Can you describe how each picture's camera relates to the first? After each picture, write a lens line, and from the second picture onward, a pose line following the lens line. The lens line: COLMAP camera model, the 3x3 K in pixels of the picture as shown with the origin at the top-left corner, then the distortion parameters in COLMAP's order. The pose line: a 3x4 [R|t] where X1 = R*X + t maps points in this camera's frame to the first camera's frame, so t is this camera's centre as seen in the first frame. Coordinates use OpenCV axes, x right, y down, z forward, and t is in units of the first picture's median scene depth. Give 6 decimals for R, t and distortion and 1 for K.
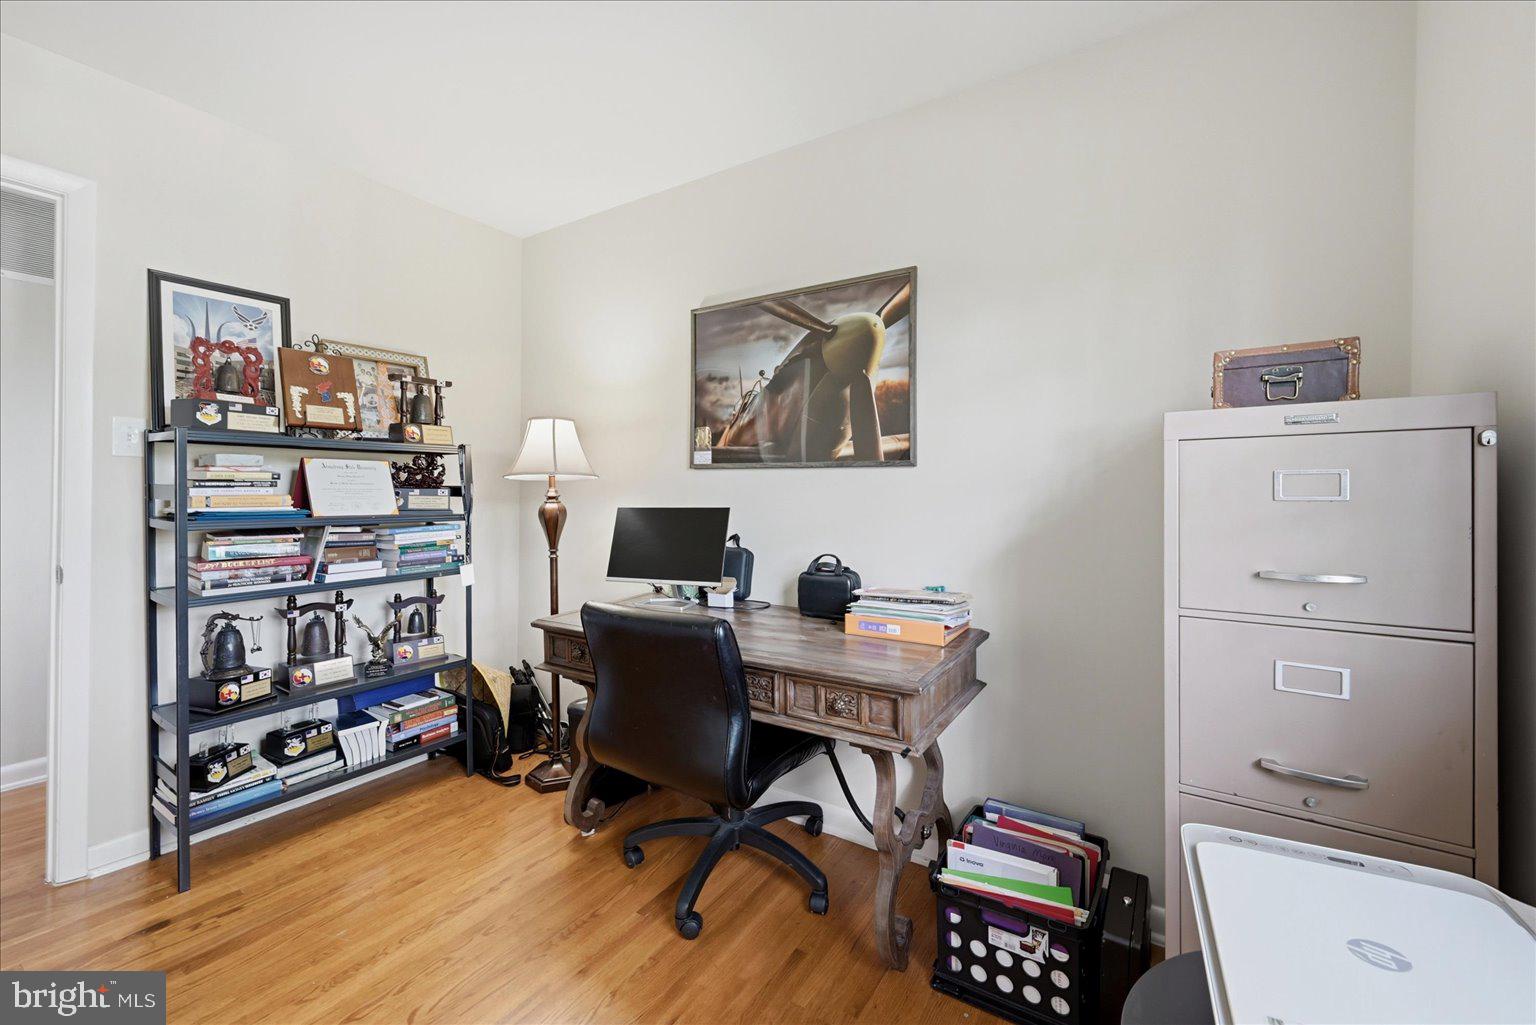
lens RADIAL K [[625.4, 0, 749.0], [0, 625.4, 486.3], [0, 0, 1]] dist [0.000912, 0.000090]
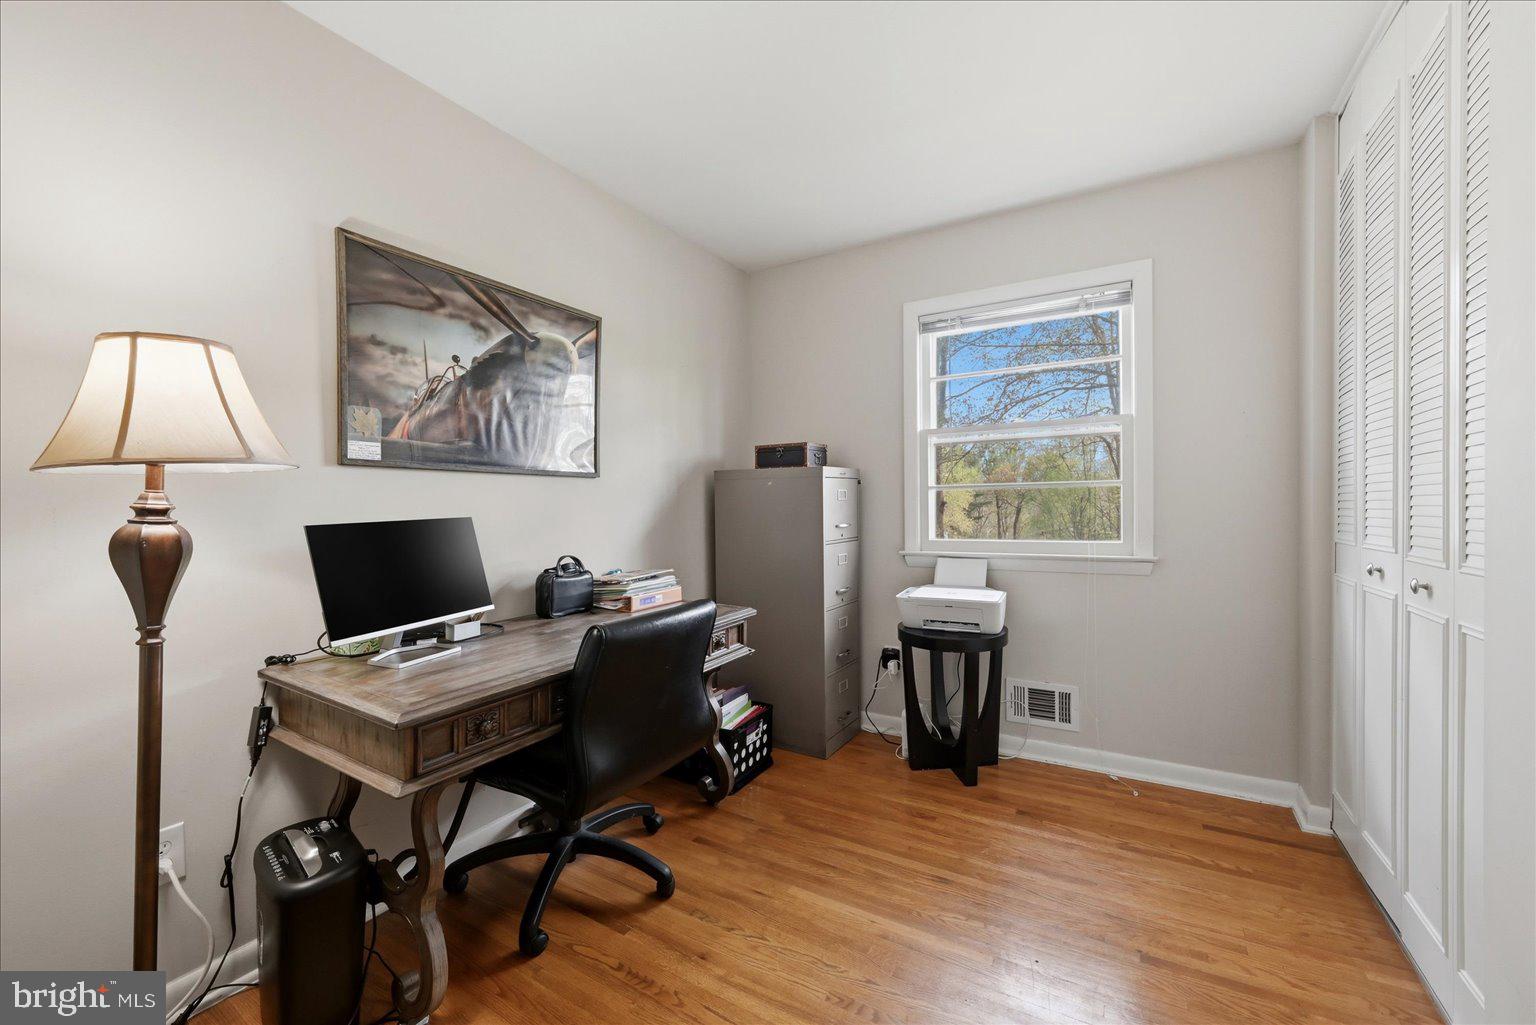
lens RADIAL K [[625.4, 0, 767.1], [0, 625.4, 508.2], [0, 0, 1]] dist [0.000912, 0.000090]
pose [[-0.051208, -0.015526, 0.998567, -0.855726], [-0.003396, 0.999876, 0.015372, 0.007250], [-0.998682, -0.002604, -0.051254, 0.623387]]
